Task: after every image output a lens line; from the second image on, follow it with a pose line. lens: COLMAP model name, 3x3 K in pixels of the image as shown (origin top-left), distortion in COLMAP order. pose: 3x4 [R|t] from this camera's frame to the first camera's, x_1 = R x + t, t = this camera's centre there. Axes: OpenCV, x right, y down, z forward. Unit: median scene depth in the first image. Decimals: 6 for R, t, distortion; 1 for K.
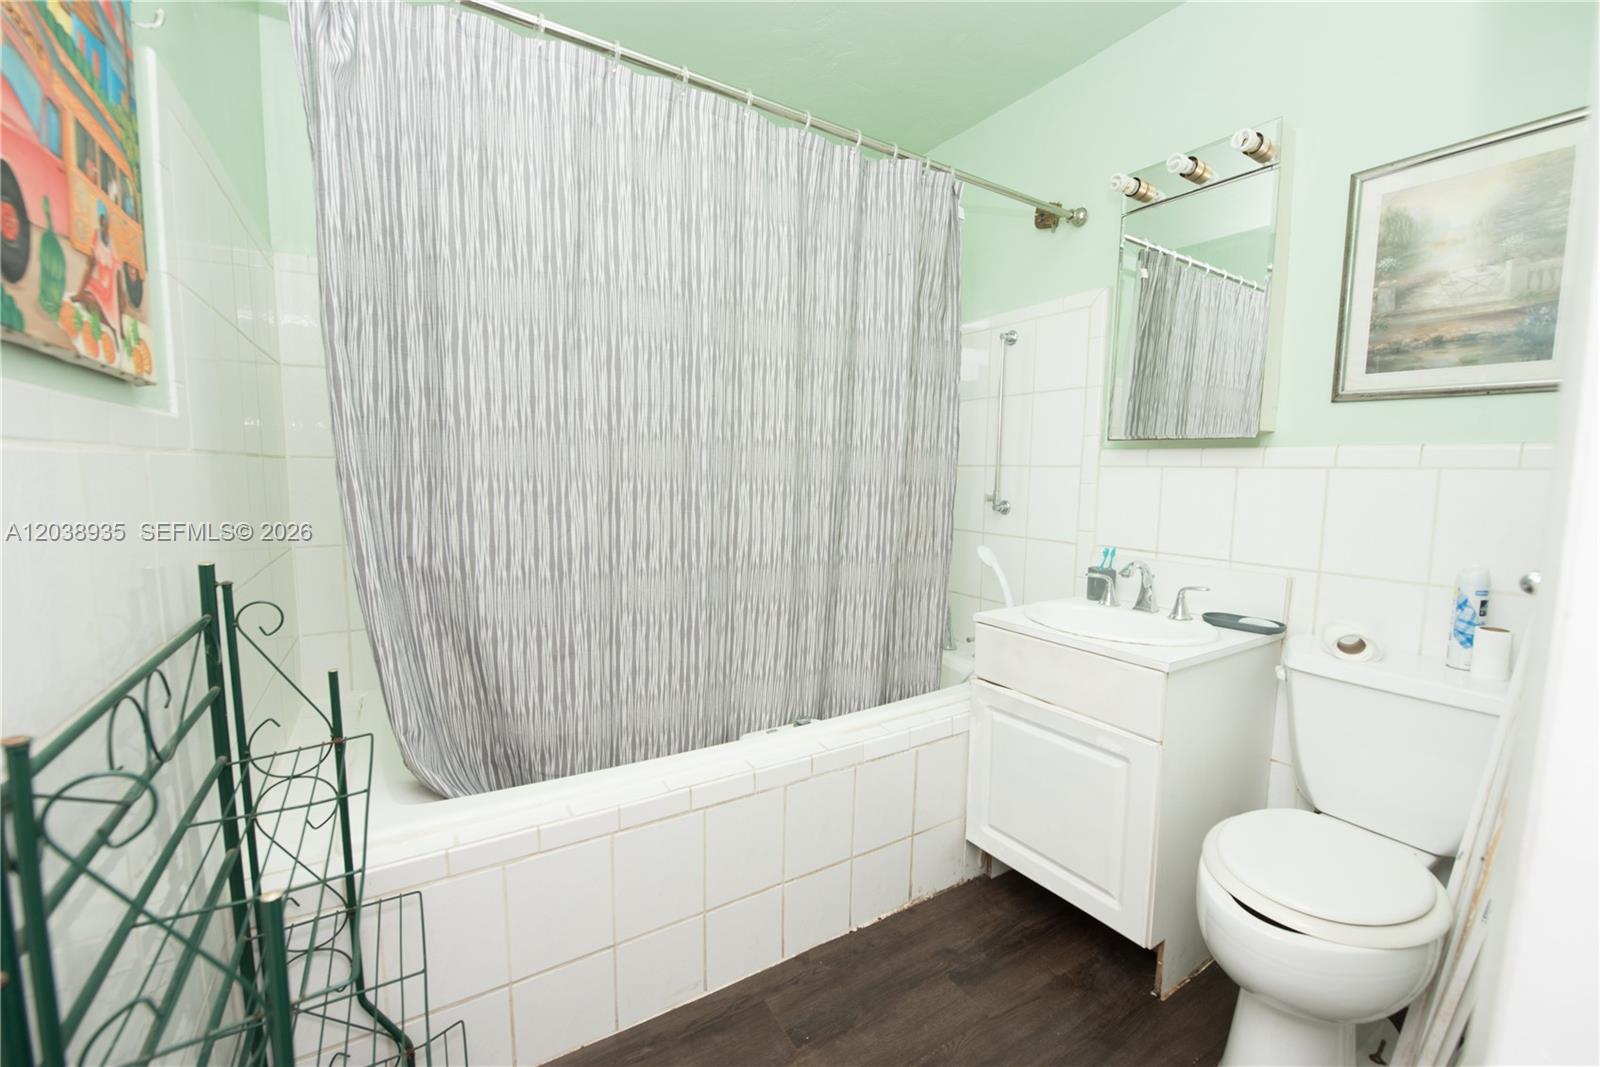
lens RADIAL K [[644.1, 0, 803.0], [0, 644.1, 537.7], [0, 0, 1]] dist [-0.019065, -0.000236]
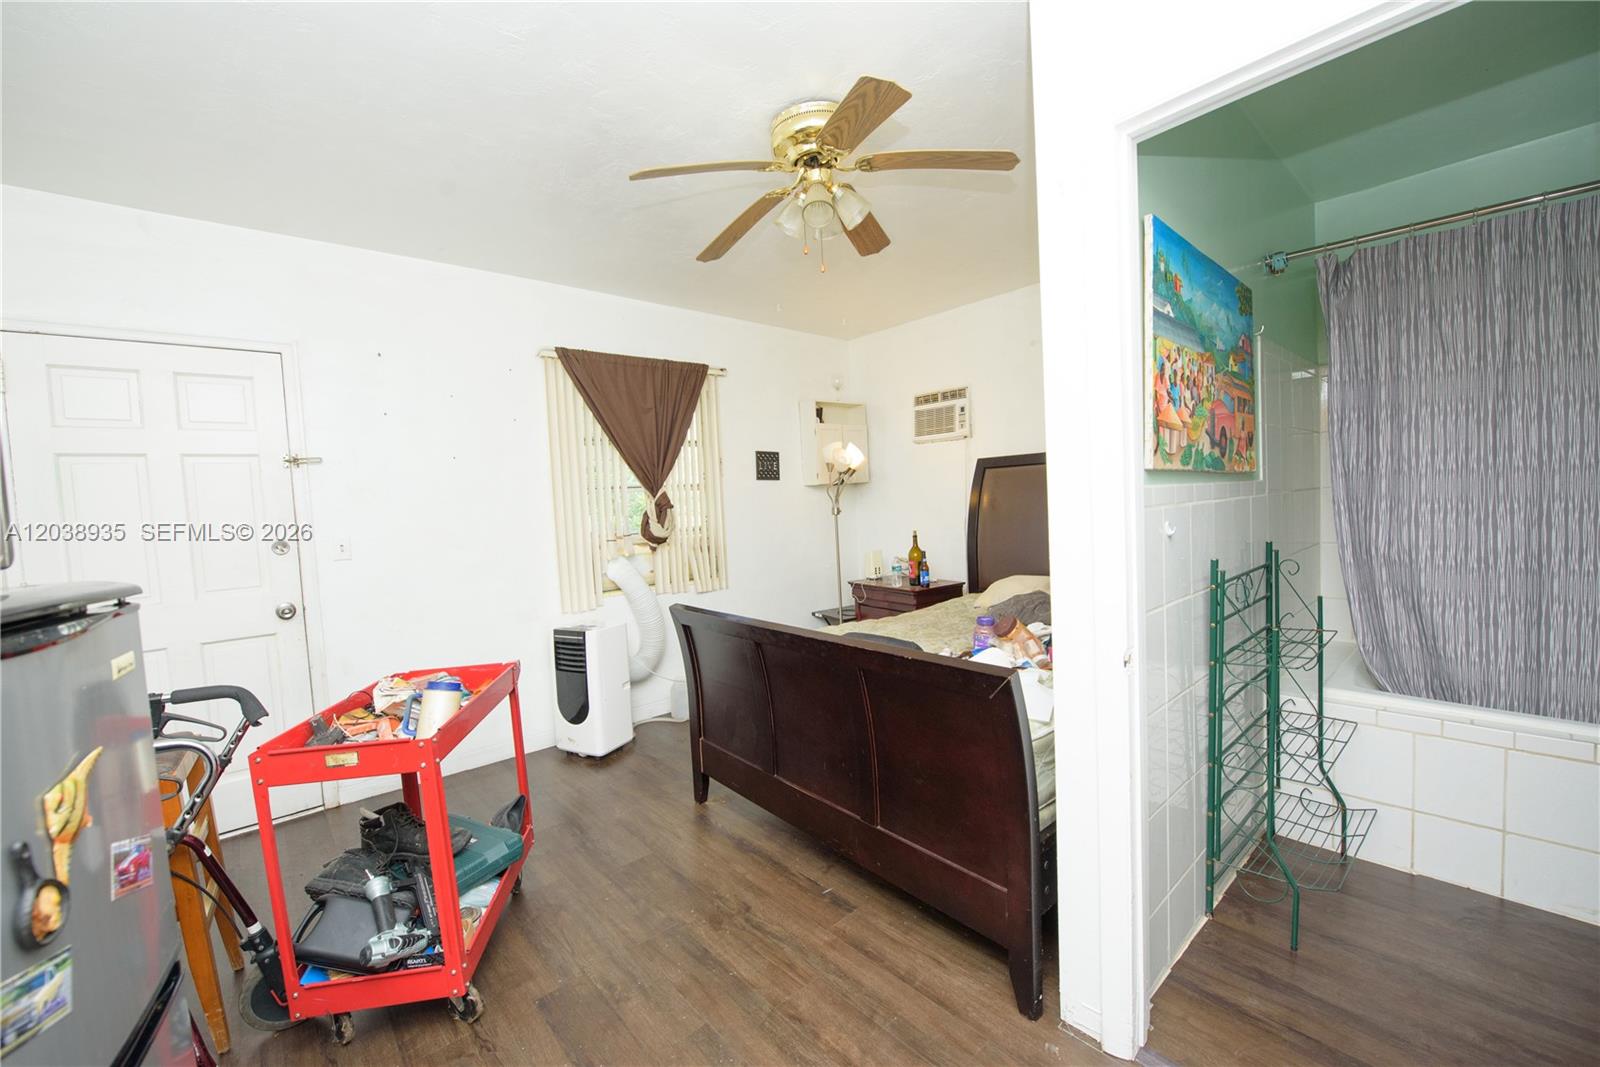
lens RADIAL K [[644.1, 0, 804.0], [0, 644.1, 531.2], [0, 0, 1]] dist [-0.019065, -0.000236]
pose [[0.166353, 0.029158, -0.985635, 0.826519], [-0.056047, 0.998226, 0.020071, 0.037807], [0.984472, 0.051903, 0.167692, -0.825664]]
